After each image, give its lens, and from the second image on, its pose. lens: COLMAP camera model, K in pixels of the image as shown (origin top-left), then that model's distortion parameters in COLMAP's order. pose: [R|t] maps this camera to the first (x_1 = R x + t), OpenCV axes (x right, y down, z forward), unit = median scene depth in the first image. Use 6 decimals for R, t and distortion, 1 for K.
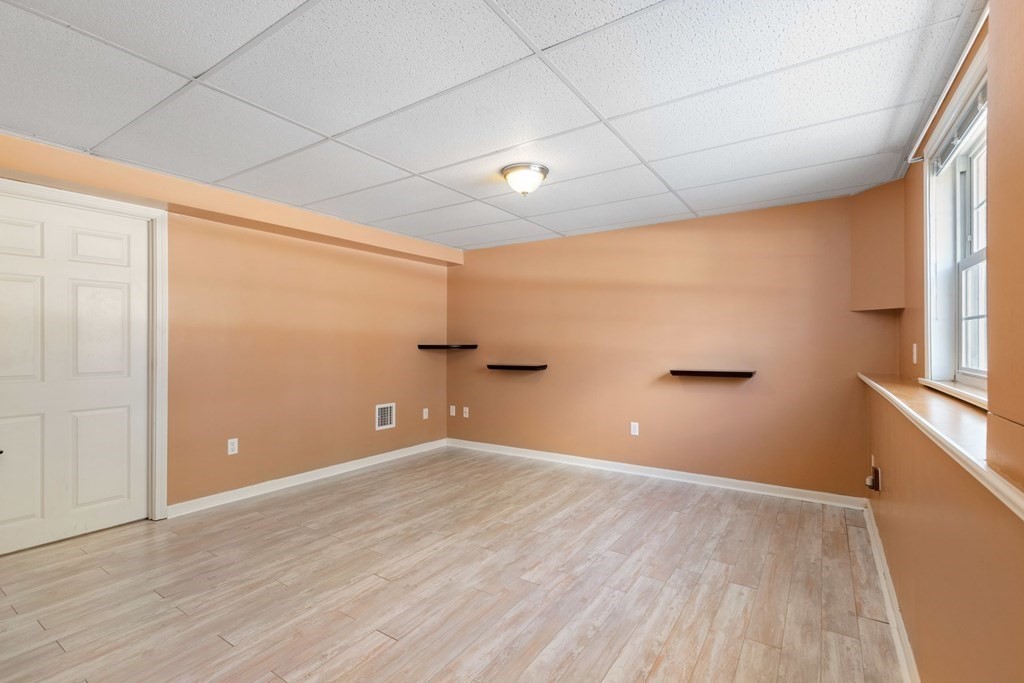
lens RADIAL K [[465.0, 0, 513.4], [0, 465.0, 341.8], [0, 0, 1]] dist [0.001280, 0.000188]
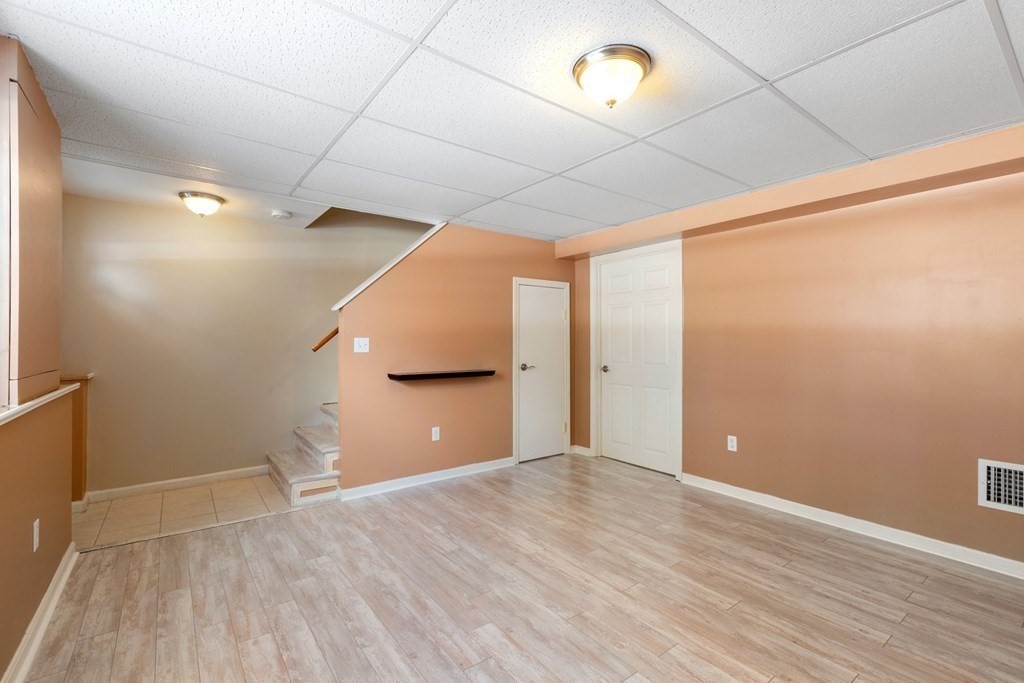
lens RADIAL K [[465.0, 0, 513.4], [0, 465.0, 341.8], [0, 0, 1]] dist [0.001280, 0.000188]
pose [[-0.341787, -0.001935, -0.939775, 0.596067], [0.000897, 0.999997, -0.002385, 0.001111], [0.939777, -0.001658, -0.341784, 0.999722]]
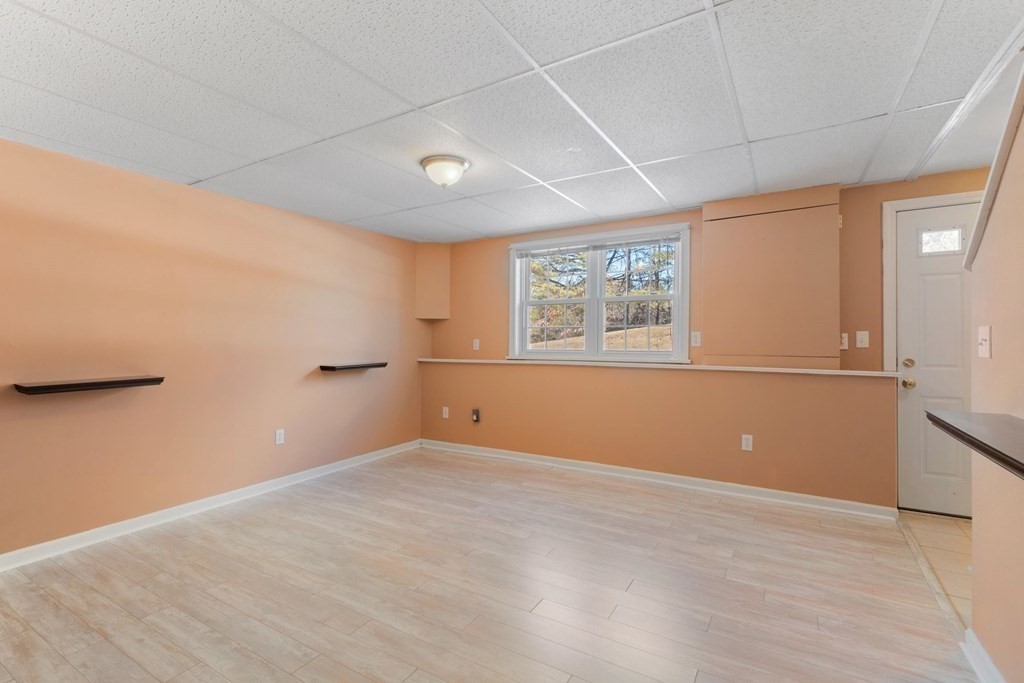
lens RADIAL K [[460.3, 0, 508.5], [0, 460.3, 339.0], [0, 0, 1]] dist [0.001855, 0.000427]
pose [[-0.027587, -0.000676, 0.999619, -0.869491], [0.000920, 0.999999, 0.000702, -0.000393], [-0.999619, 0.000939, -0.027586, 0.809267]]
